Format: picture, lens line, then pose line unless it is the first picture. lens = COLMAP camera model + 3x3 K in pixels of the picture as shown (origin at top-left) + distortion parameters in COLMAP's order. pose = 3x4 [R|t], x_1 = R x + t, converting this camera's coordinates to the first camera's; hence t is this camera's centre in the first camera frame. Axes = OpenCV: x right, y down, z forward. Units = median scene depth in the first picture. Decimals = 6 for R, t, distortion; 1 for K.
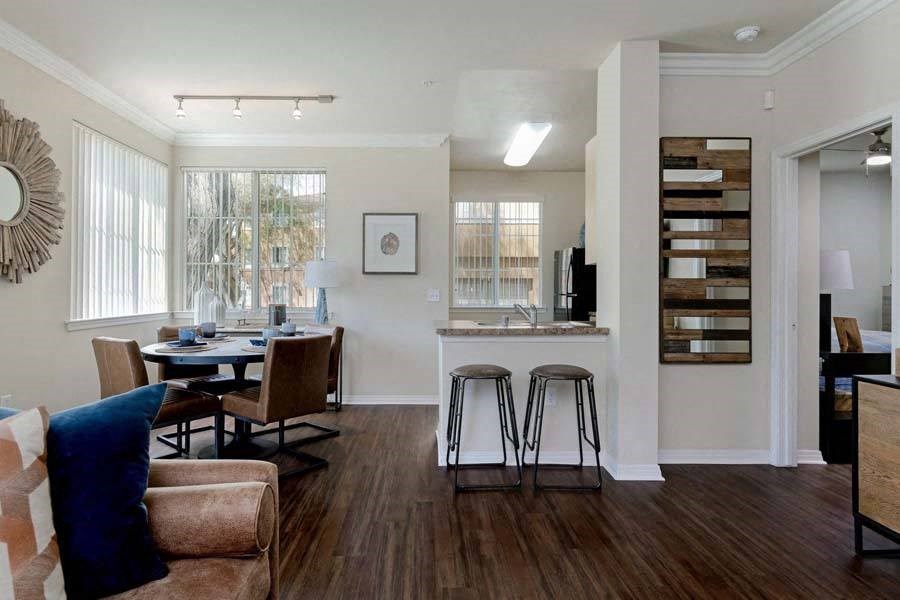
lens RADIAL K [[547.8, 0, 447.5], [0, 547.8, 283.6], [0, 0, 1]] dist [-0.003029, -0.001524]
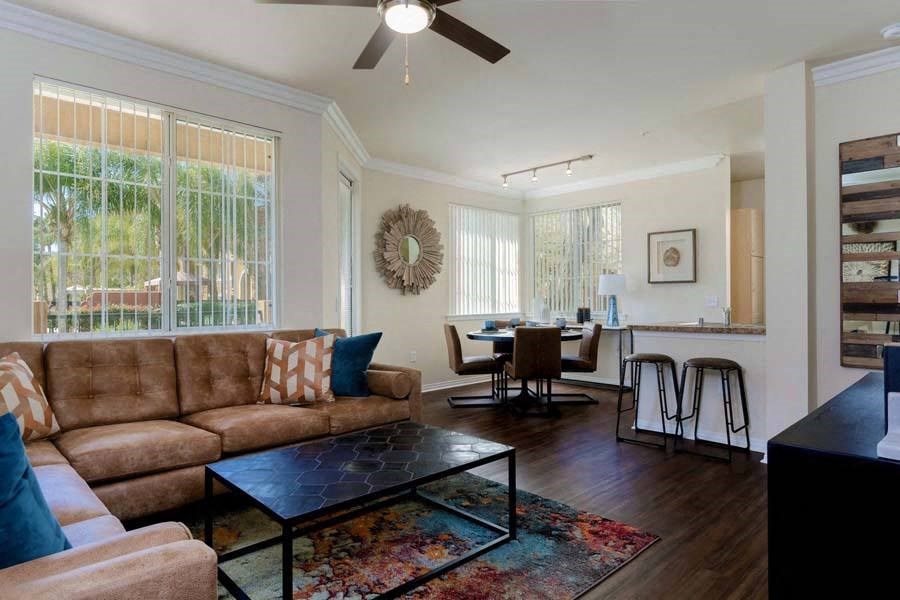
lens RADIAL K [[535.9, 0, 455.0], [0, 535.9, 294.7], [0, 0, 1]] dist [-0.002327, -0.001668]
pose [[0.686964, -0.010633, -0.726614, 0.616094], [0.014917, 0.999889, -0.000529, 0.002526], [0.726538, -0.010475, 0.687046, -0.196864]]
